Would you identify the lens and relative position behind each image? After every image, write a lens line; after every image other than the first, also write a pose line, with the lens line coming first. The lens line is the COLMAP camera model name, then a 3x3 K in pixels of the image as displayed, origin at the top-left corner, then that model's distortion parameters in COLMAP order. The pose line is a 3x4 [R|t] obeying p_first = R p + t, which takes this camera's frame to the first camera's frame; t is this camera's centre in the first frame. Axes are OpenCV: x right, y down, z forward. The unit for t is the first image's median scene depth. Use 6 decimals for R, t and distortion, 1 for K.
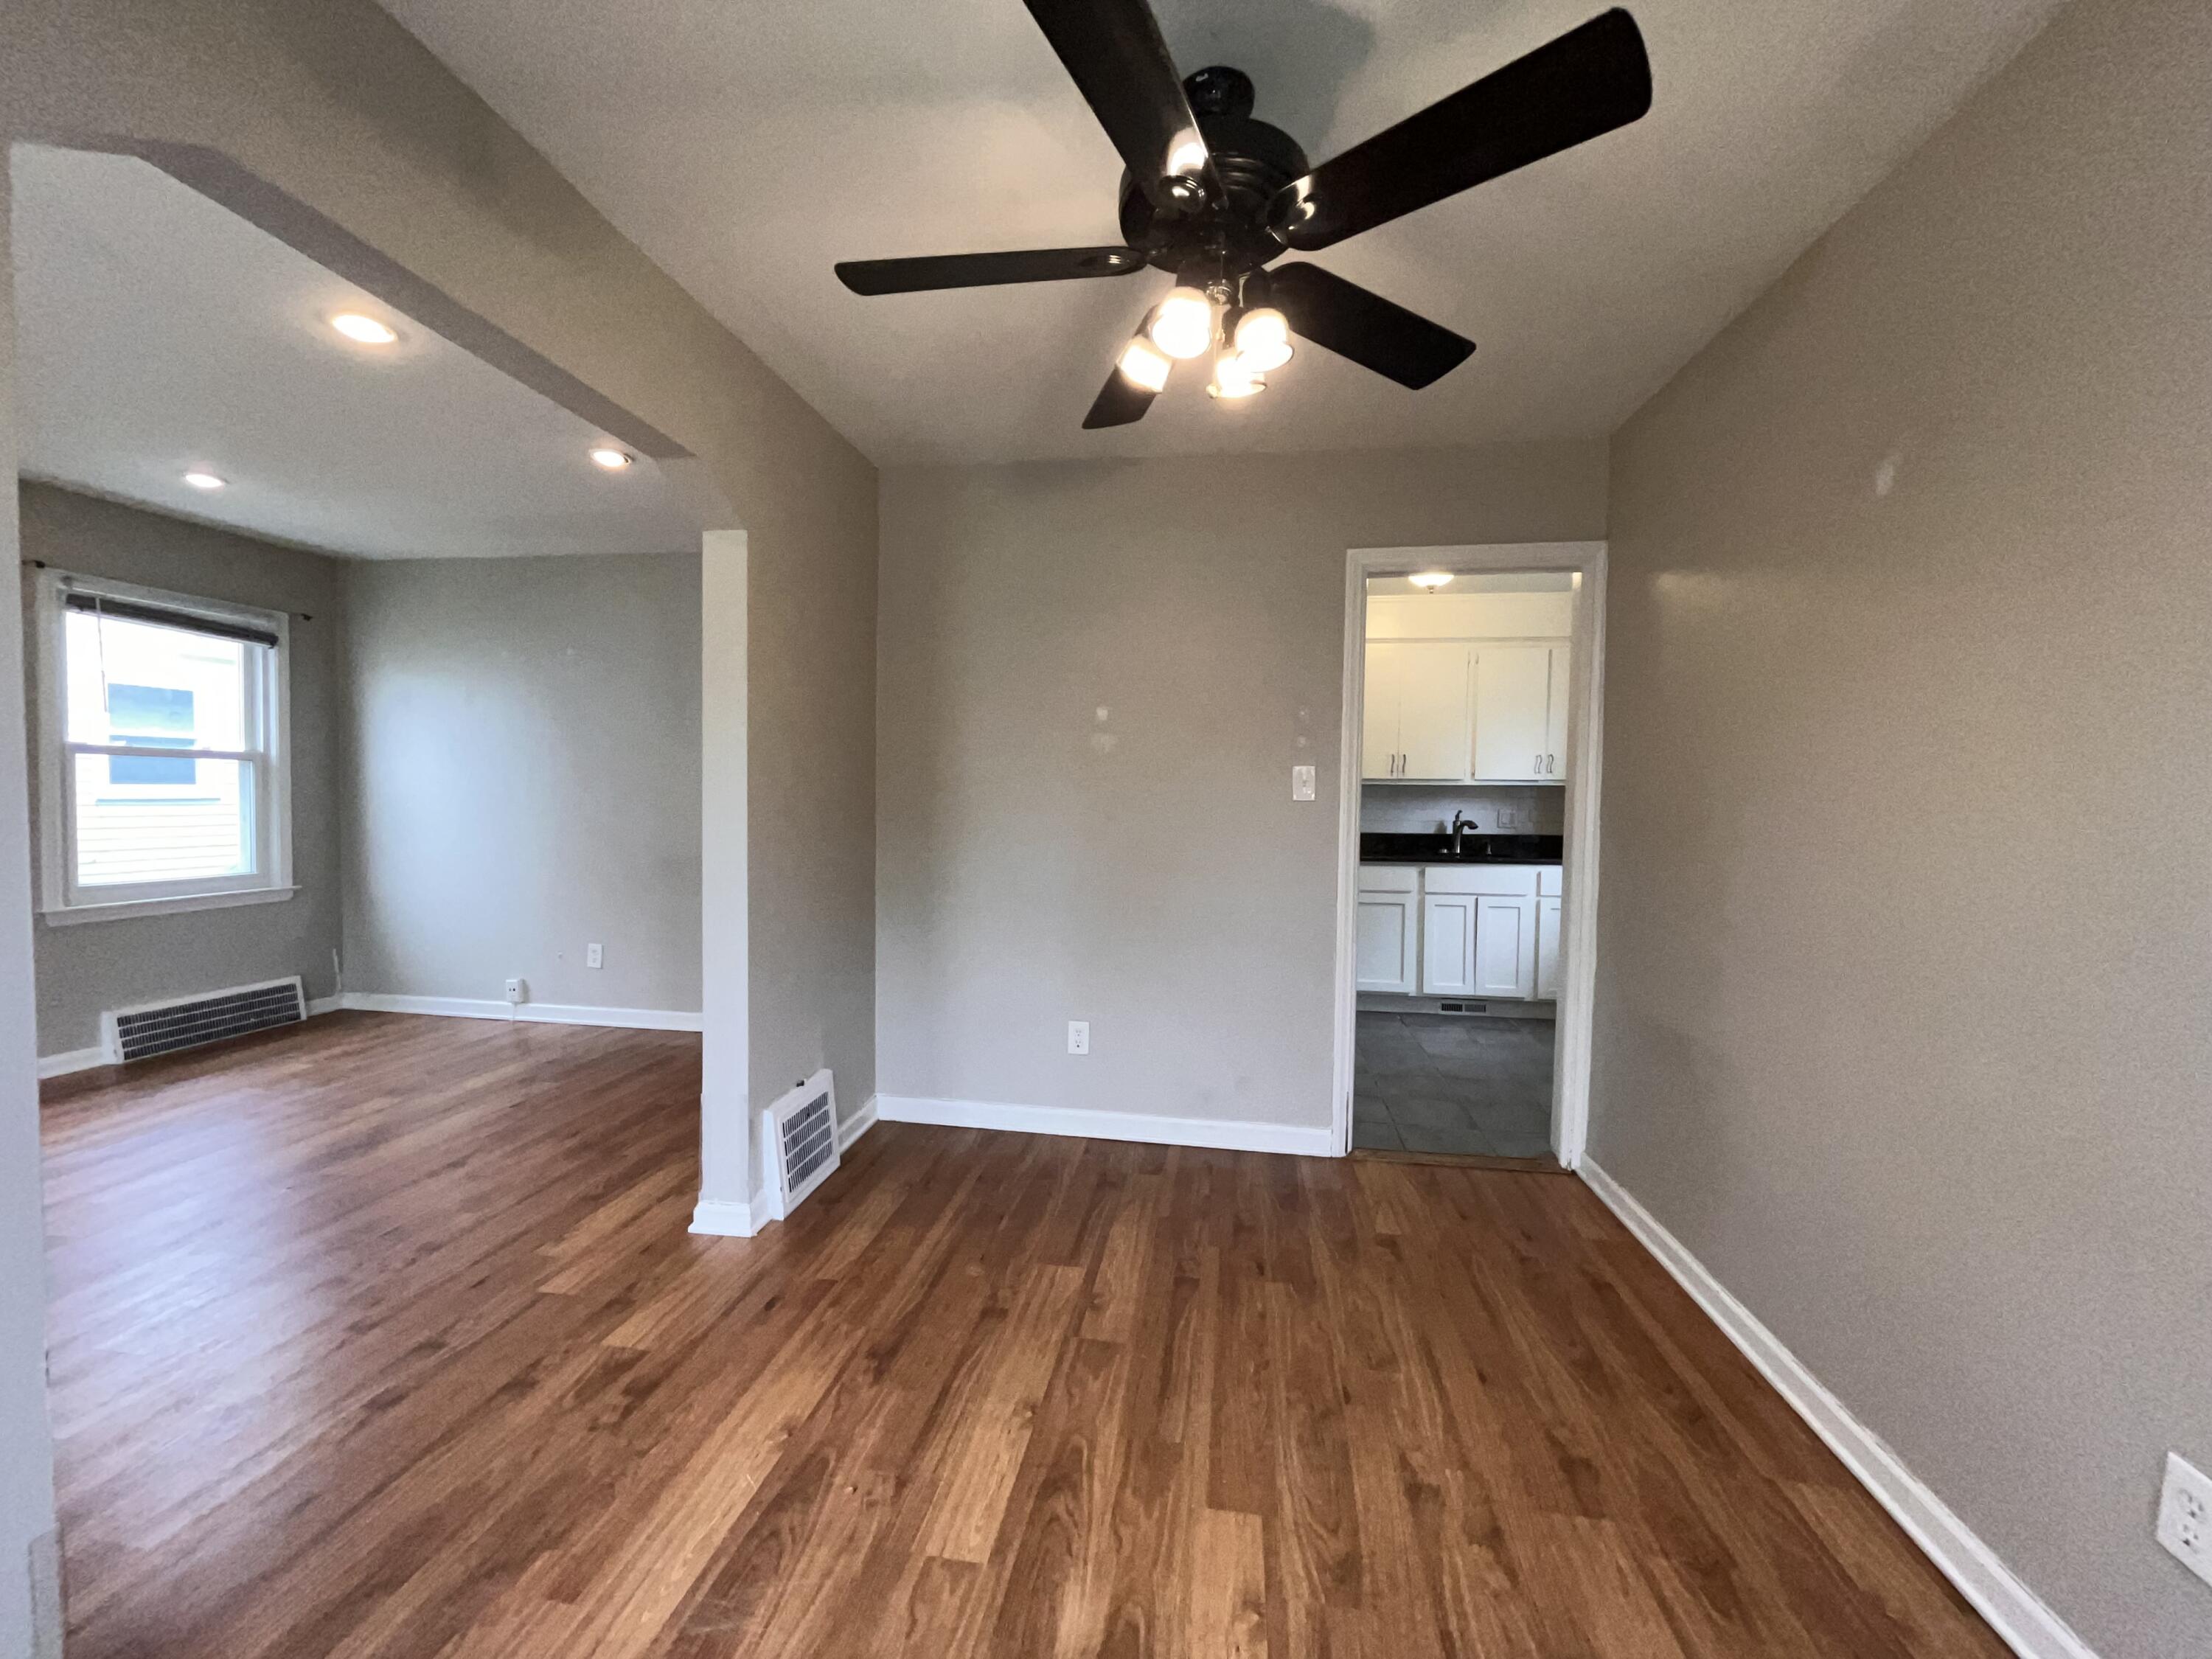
lens RADIAL K [[896.7, 0, 1102.5], [0, 896.7, 833.0], [0, 0, 1]] dist [-0.003083, -0.000450]
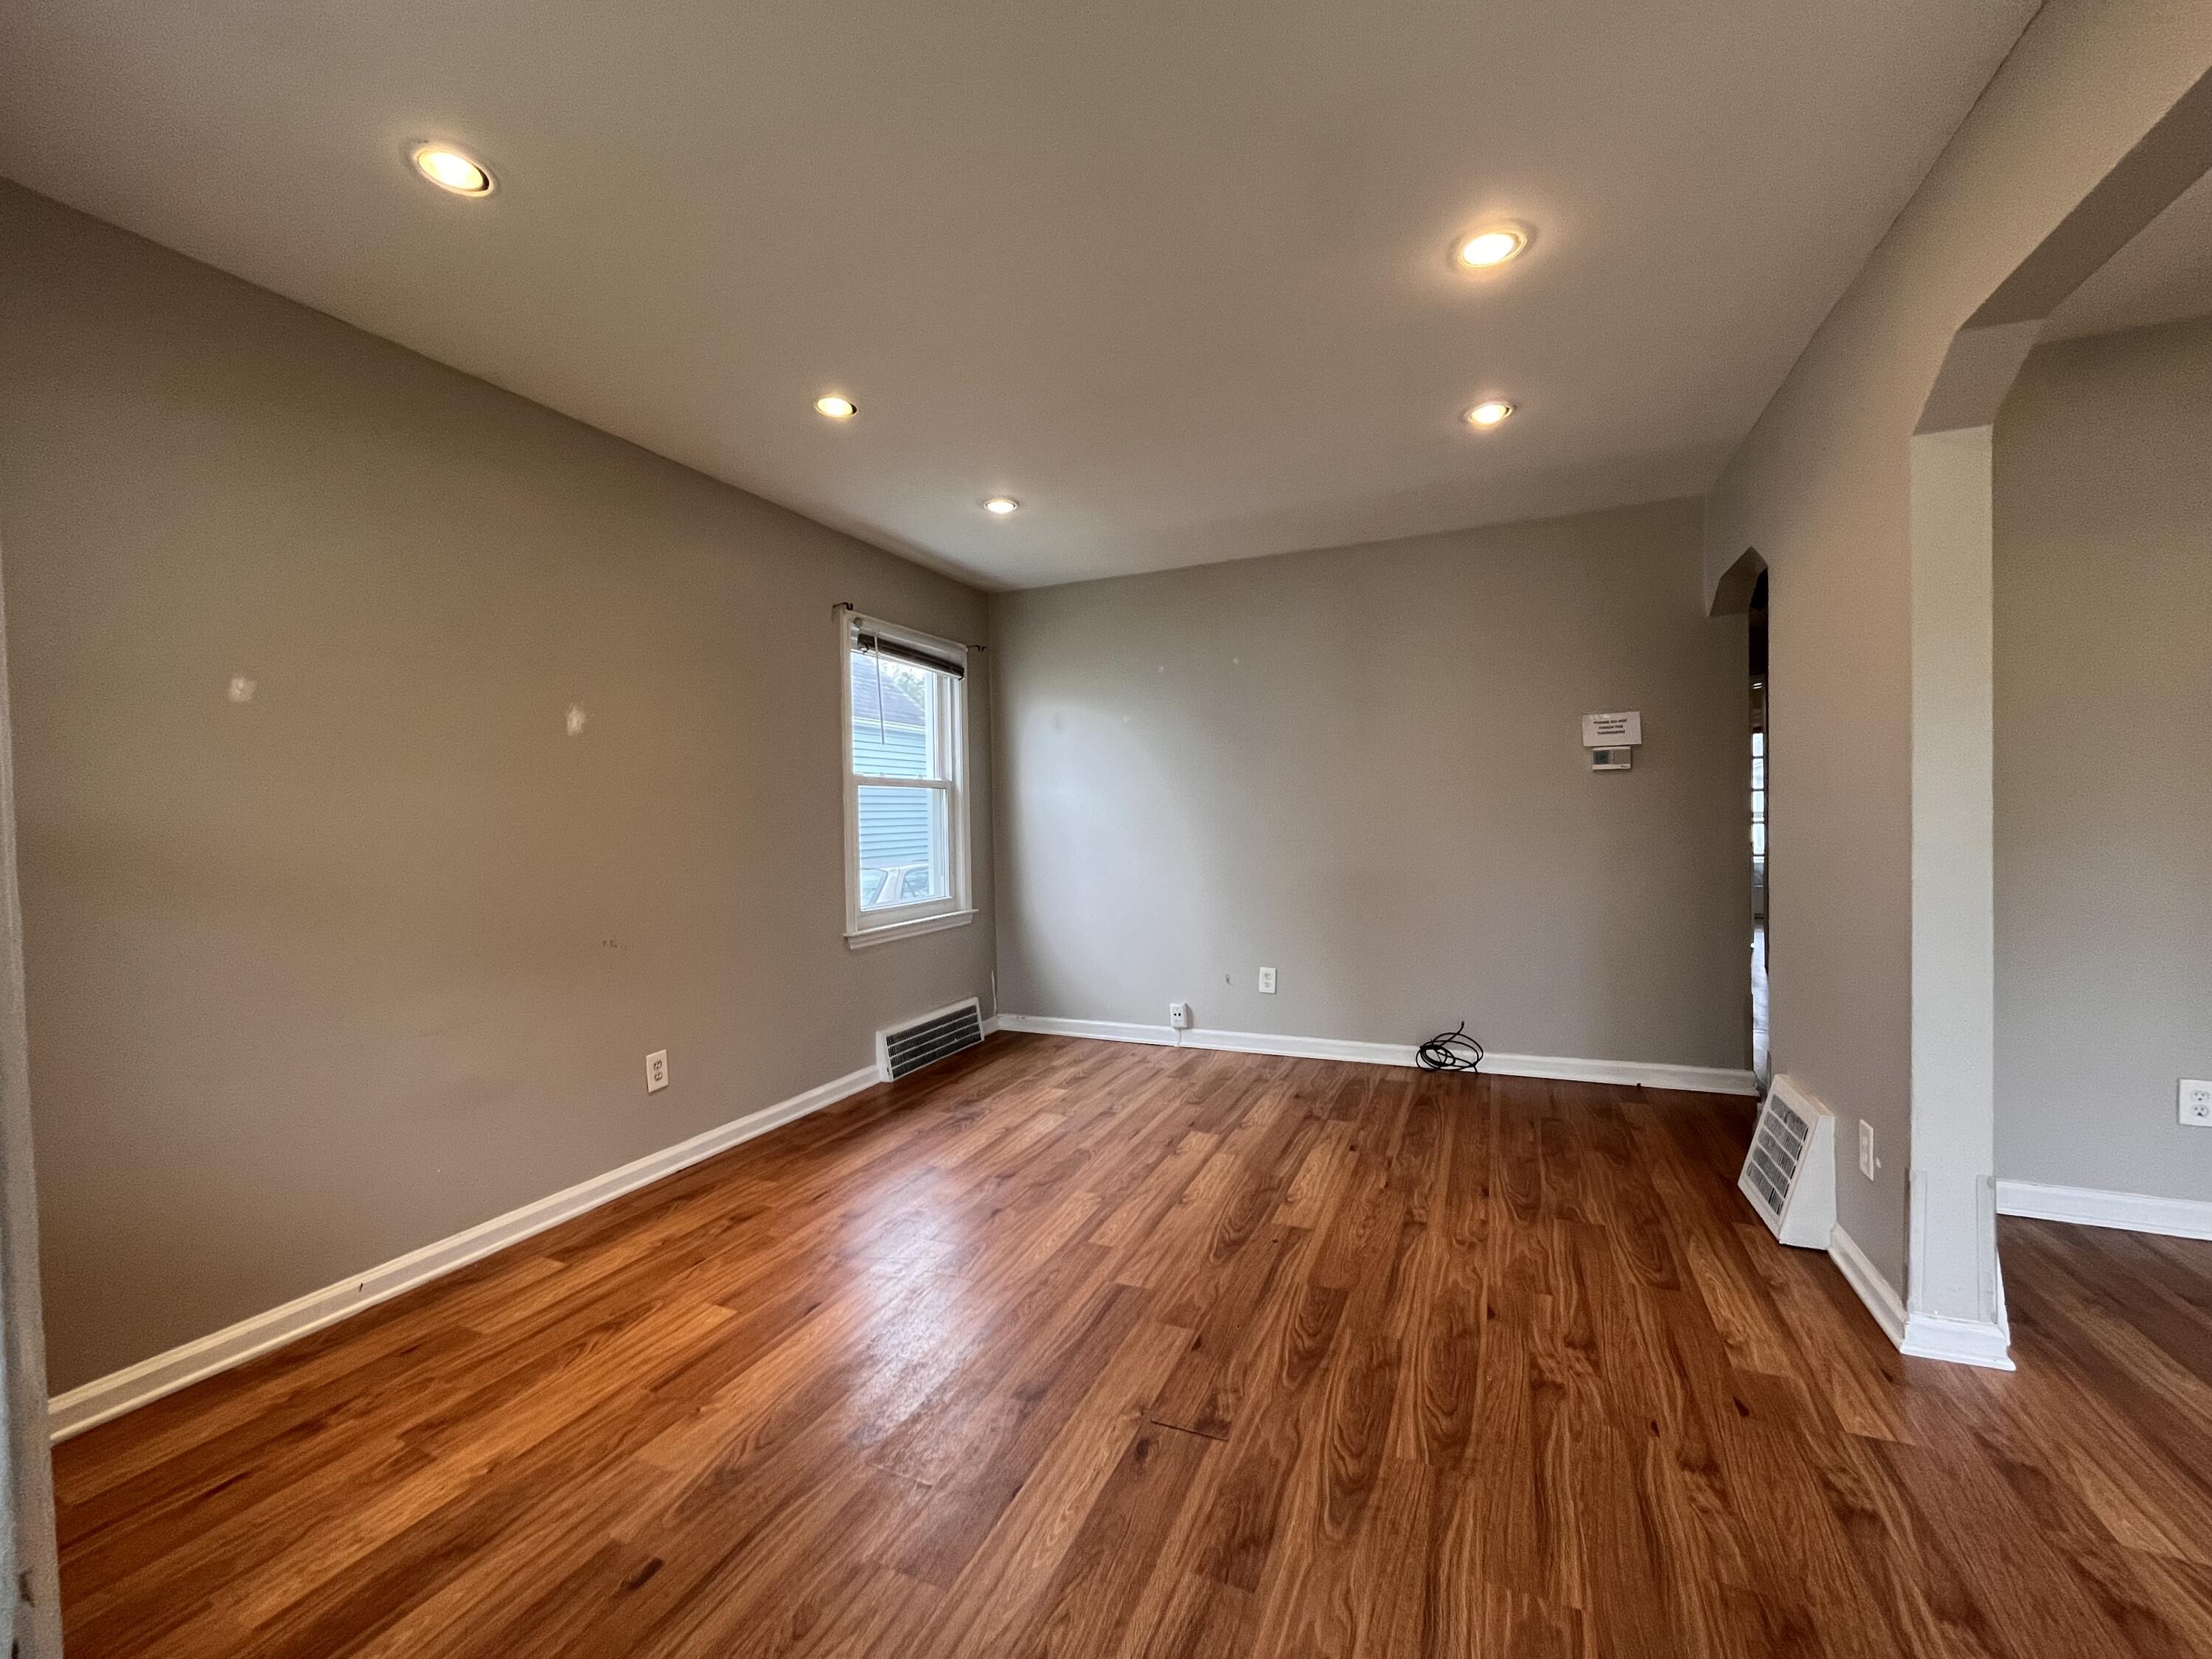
lens RADIAL K [[896.7, 0, 1106.9], [0, 896.7, 838.8], [0, 0, 1]] dist [-0.003083, -0.000450]
pose [[0.964730, -0.030280, -0.261494, -0.592841], [0.025860, 0.999459, -0.020330, 0.003520], [0.261968, 0.012851, 0.964991, 0.054721]]
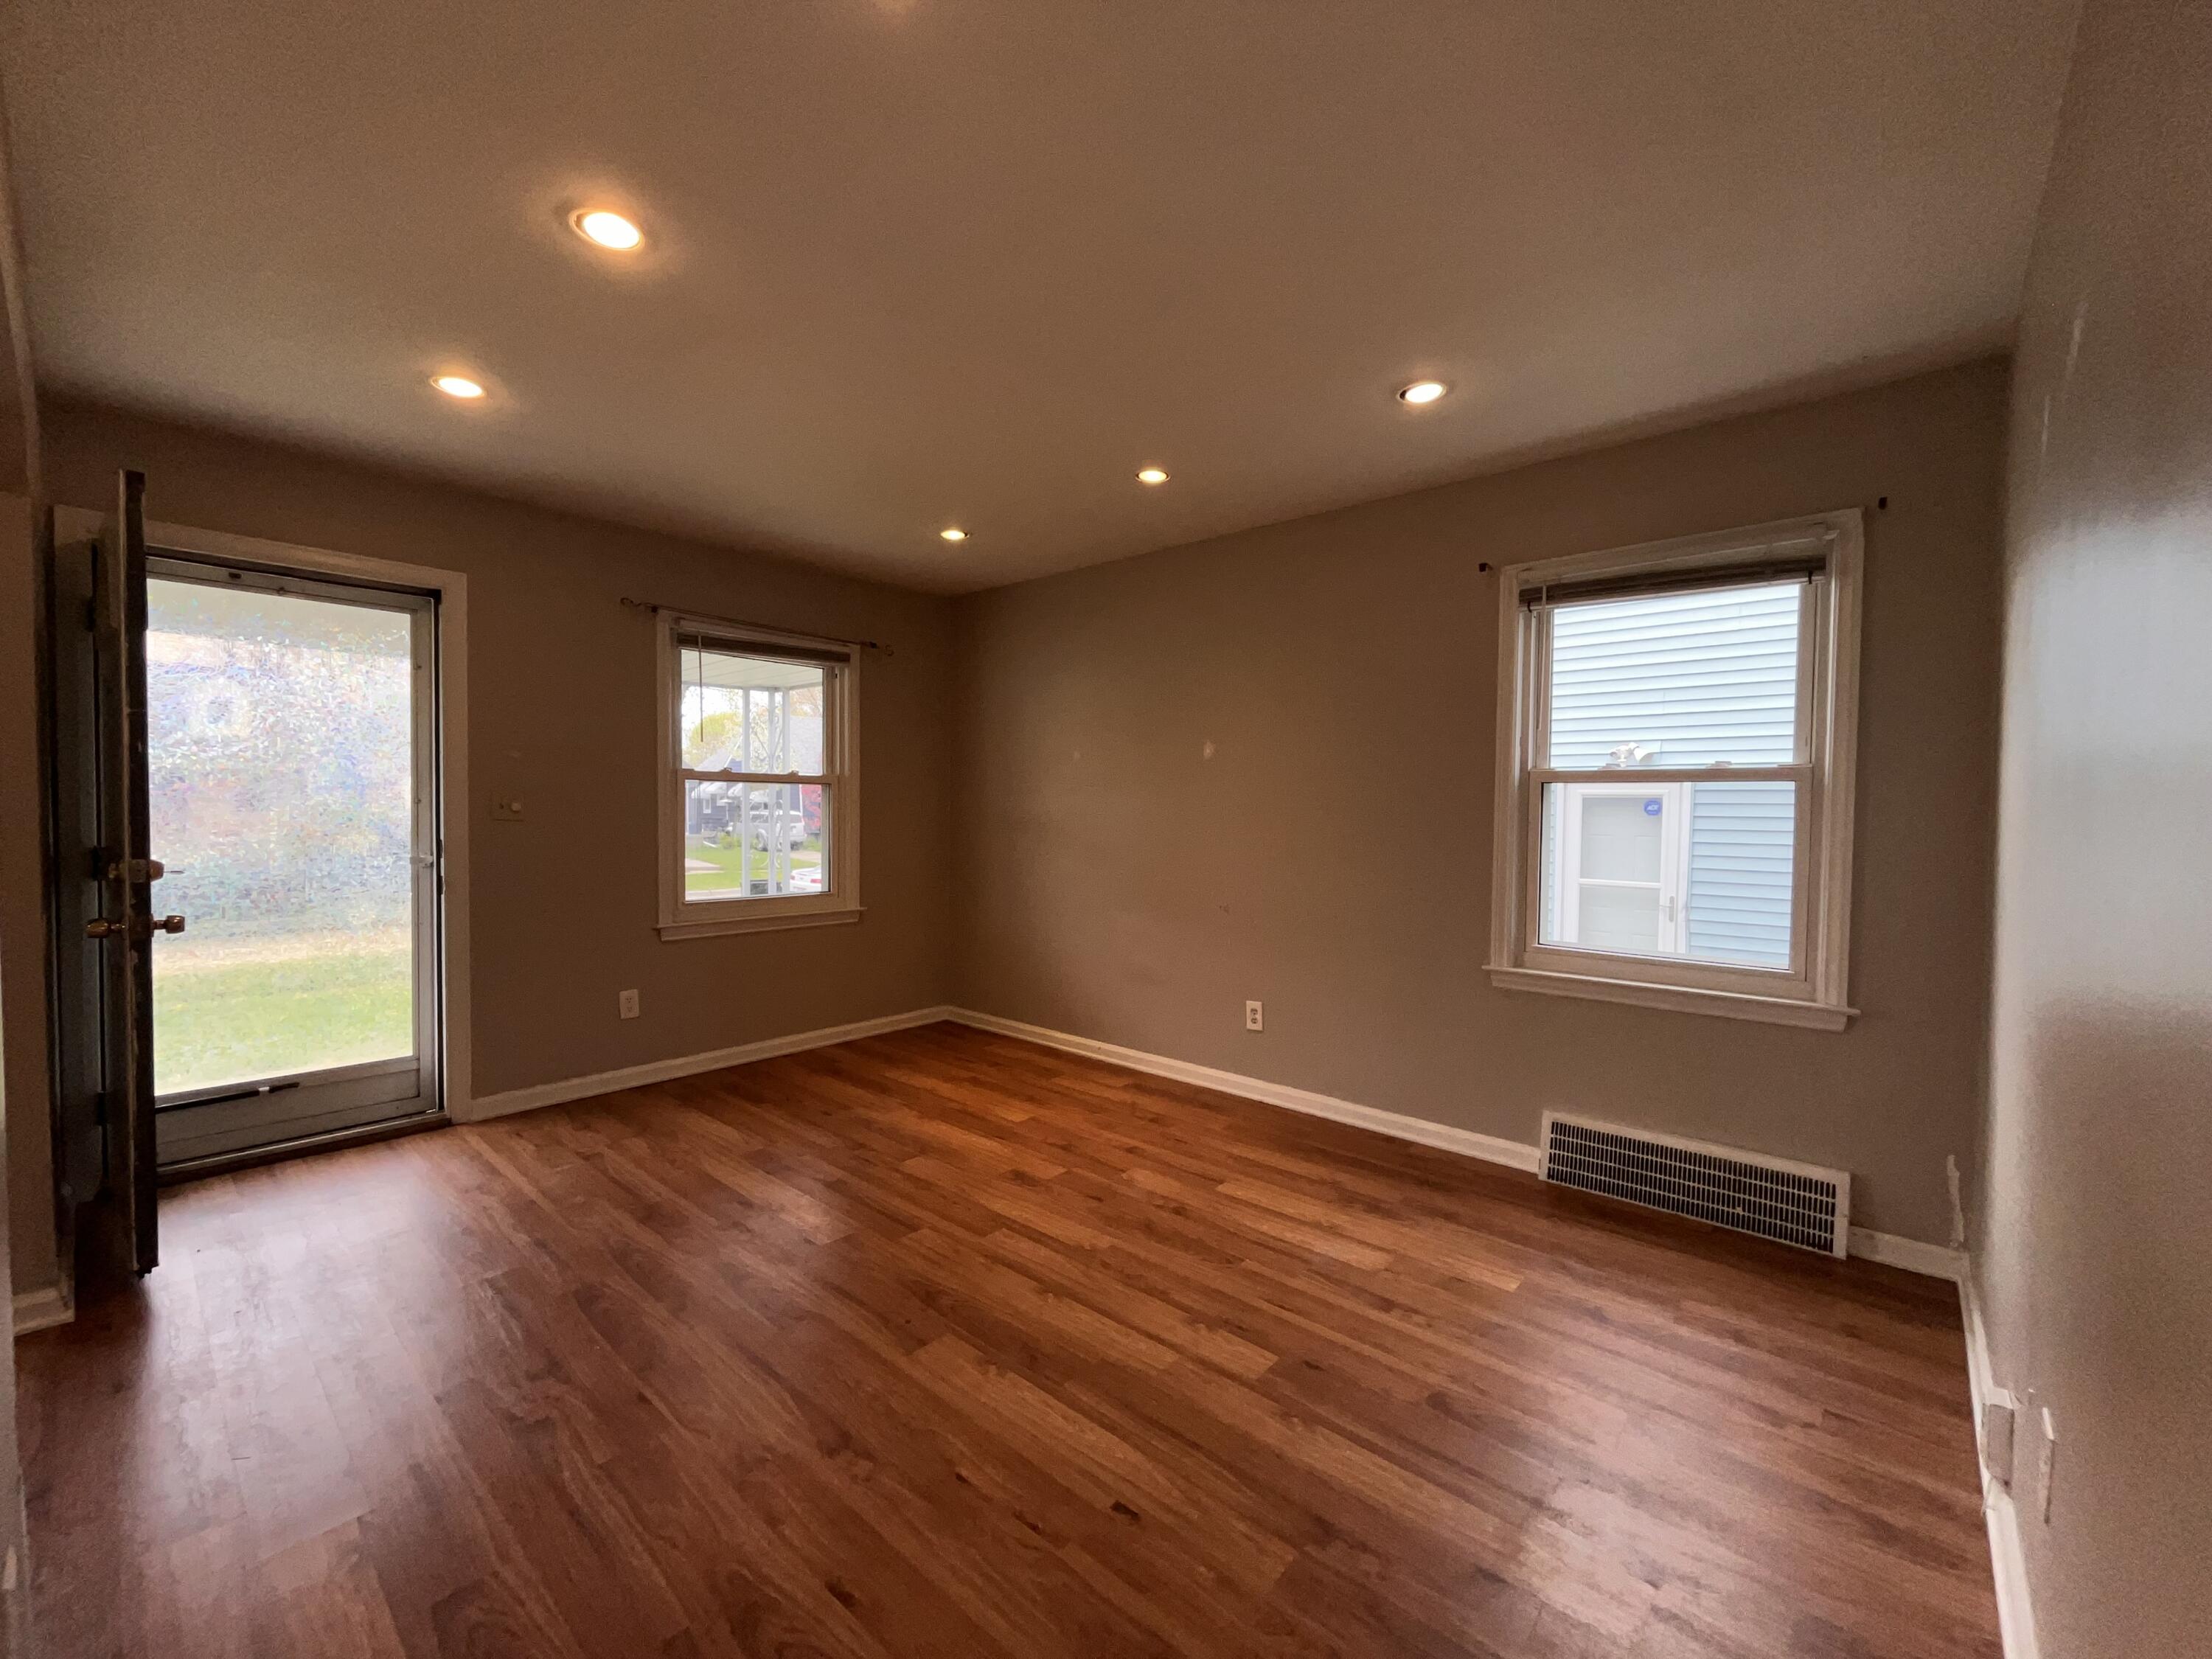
lens RADIAL K [[896.7, 0, 1097.6], [0, 896.7, 837.1], [0, 0, 1]] dist [-0.003083, -0.000450]
pose [[-0.548301, 0.005361, -0.836264, -0.243129], [-0.053106, 0.997738, 0.041216, -0.052486], [0.834593, 0.067009, -0.546776, 1.114744]]
